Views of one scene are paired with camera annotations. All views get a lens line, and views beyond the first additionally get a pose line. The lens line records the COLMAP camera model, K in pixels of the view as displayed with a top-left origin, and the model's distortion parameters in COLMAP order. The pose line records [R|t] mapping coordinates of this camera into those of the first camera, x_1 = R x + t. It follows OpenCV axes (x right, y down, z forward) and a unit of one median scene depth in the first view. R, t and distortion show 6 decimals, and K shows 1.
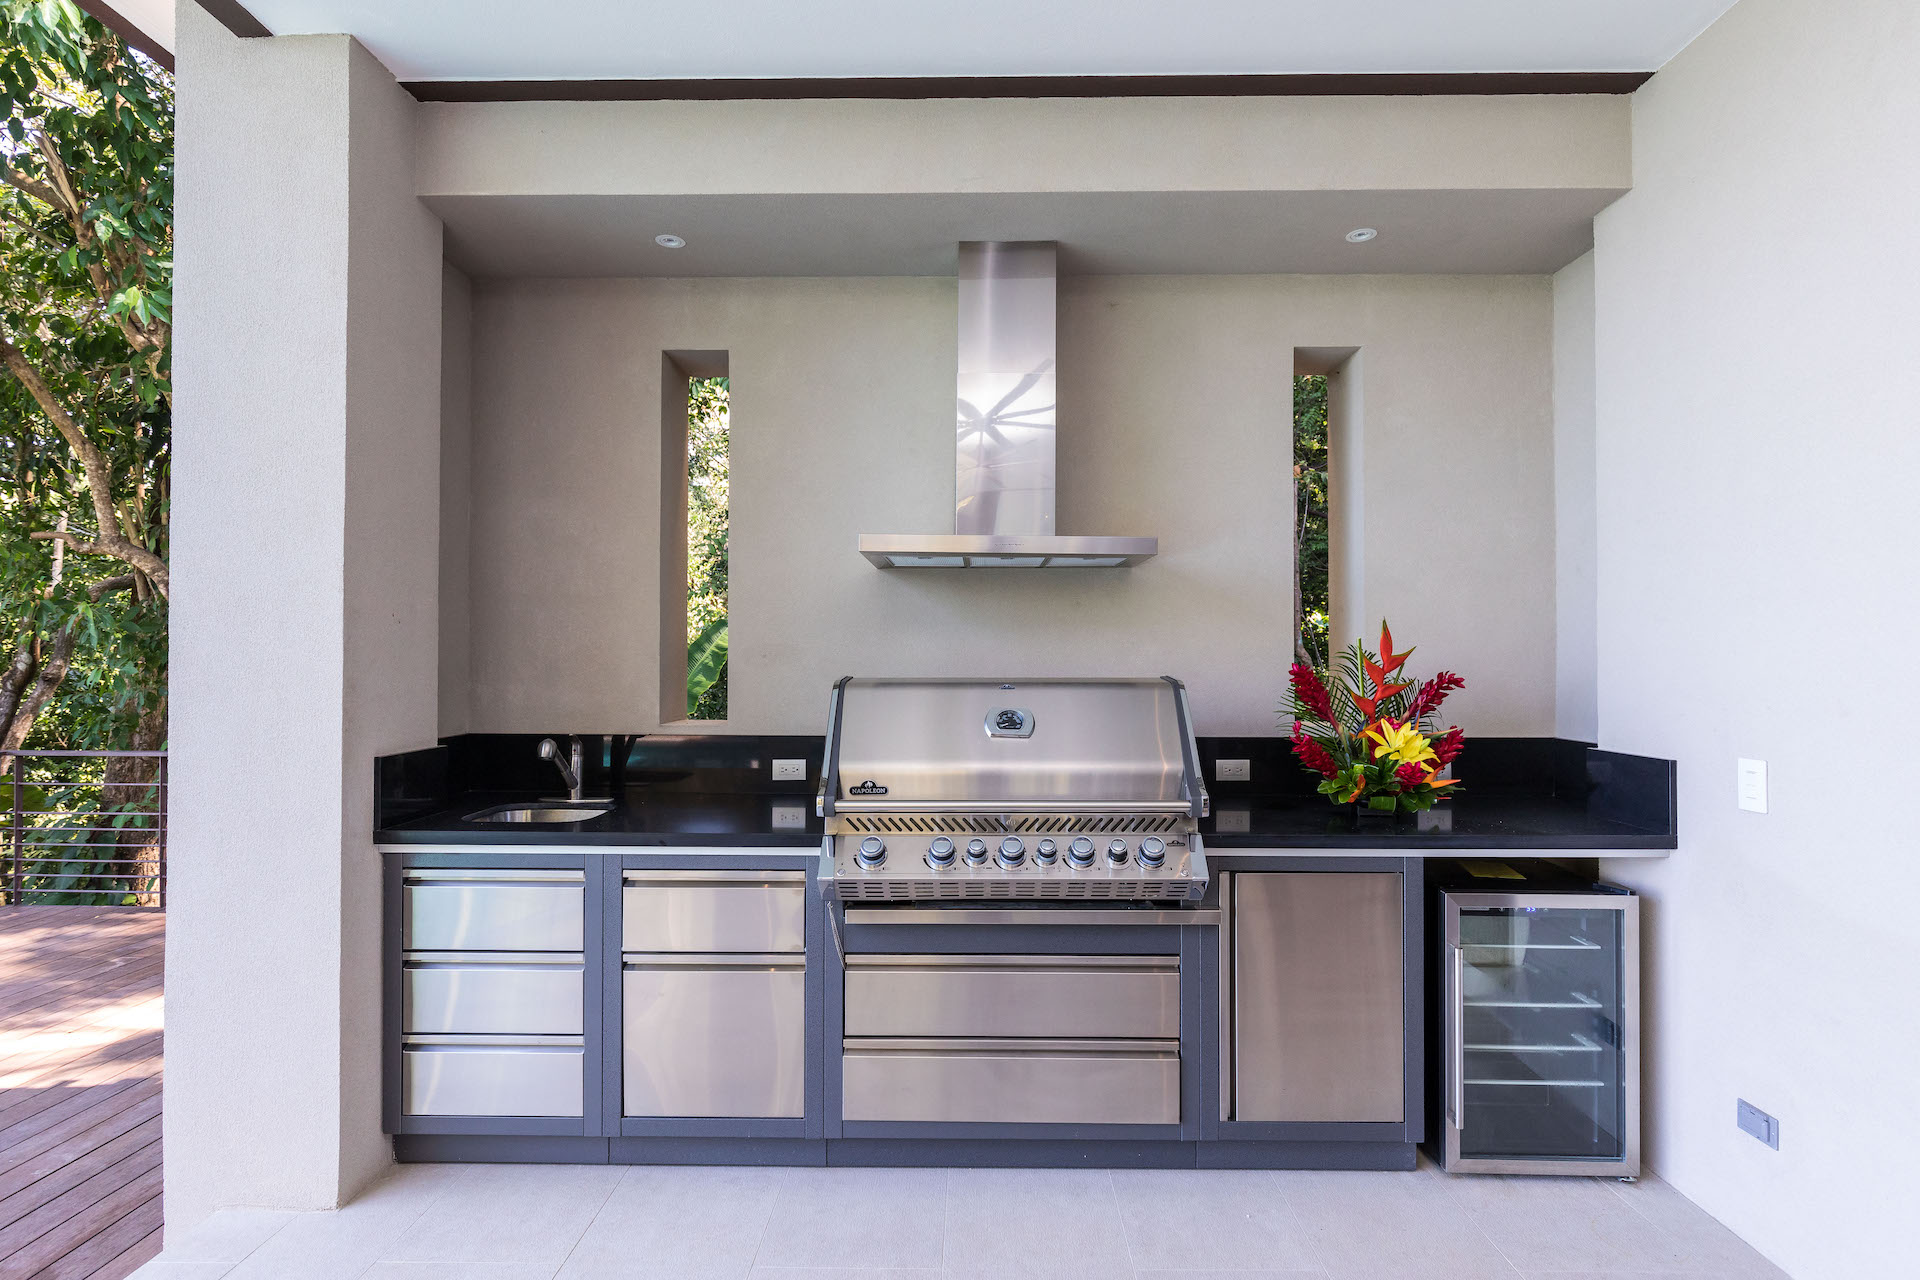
lens RADIAL K [[1016.2, 0, 960.0], [0, 1016.2, 640.0], [0, 0, 1]] dist [0.003607, 0.000732]
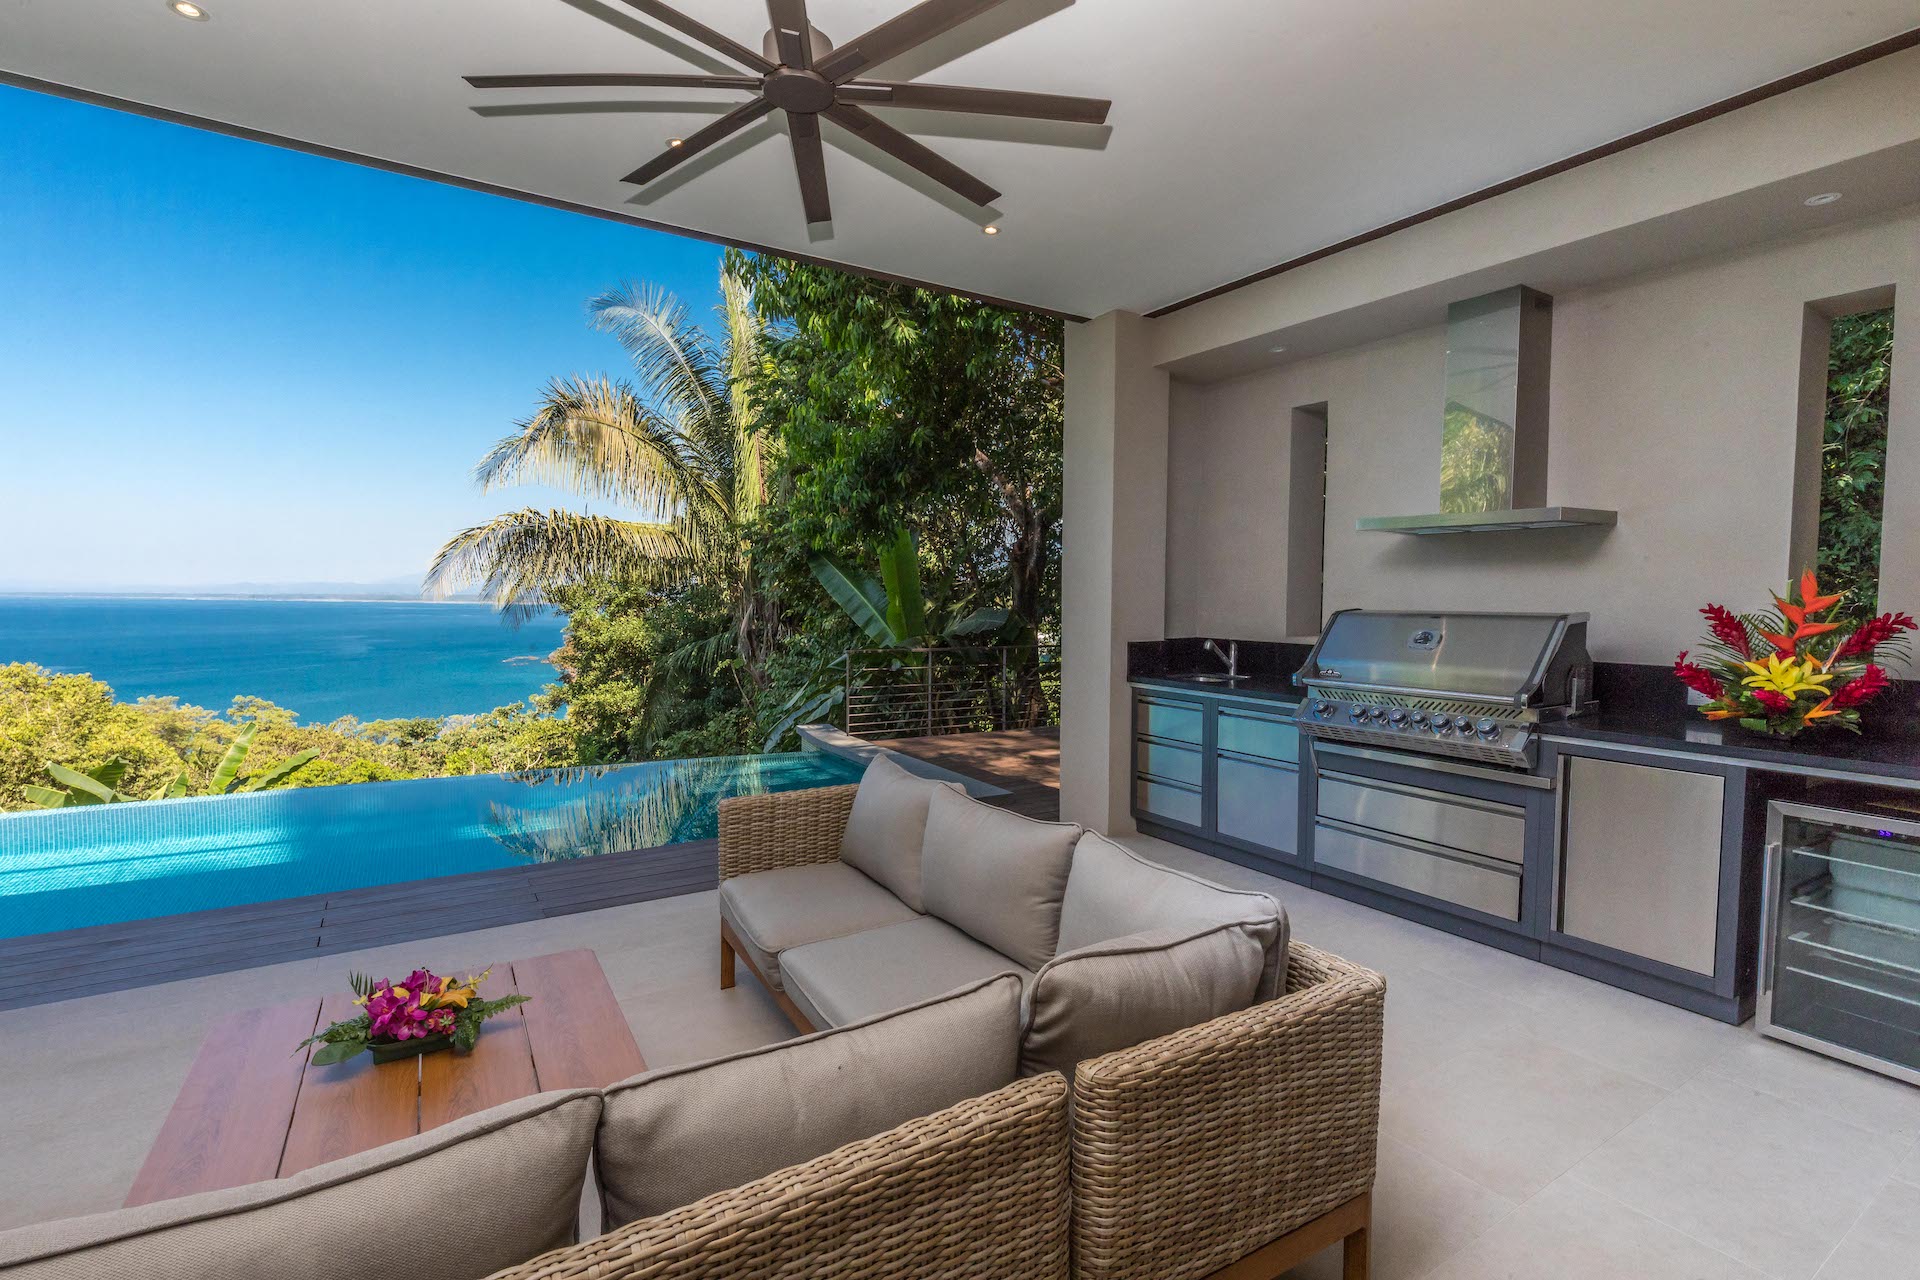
lens RADIAL K [[889.4, 0, 960.0], [0, 889.4, 640.0], [0, 0, 1]] dist [-0.000193, -0.000029]
pose [[0.547607, 0.044413, -0.835556, 0.800454], [0.006905, 0.998316, 0.057590, 0.001073], [0.836707, -0.037306, 0.546378, -0.321893]]
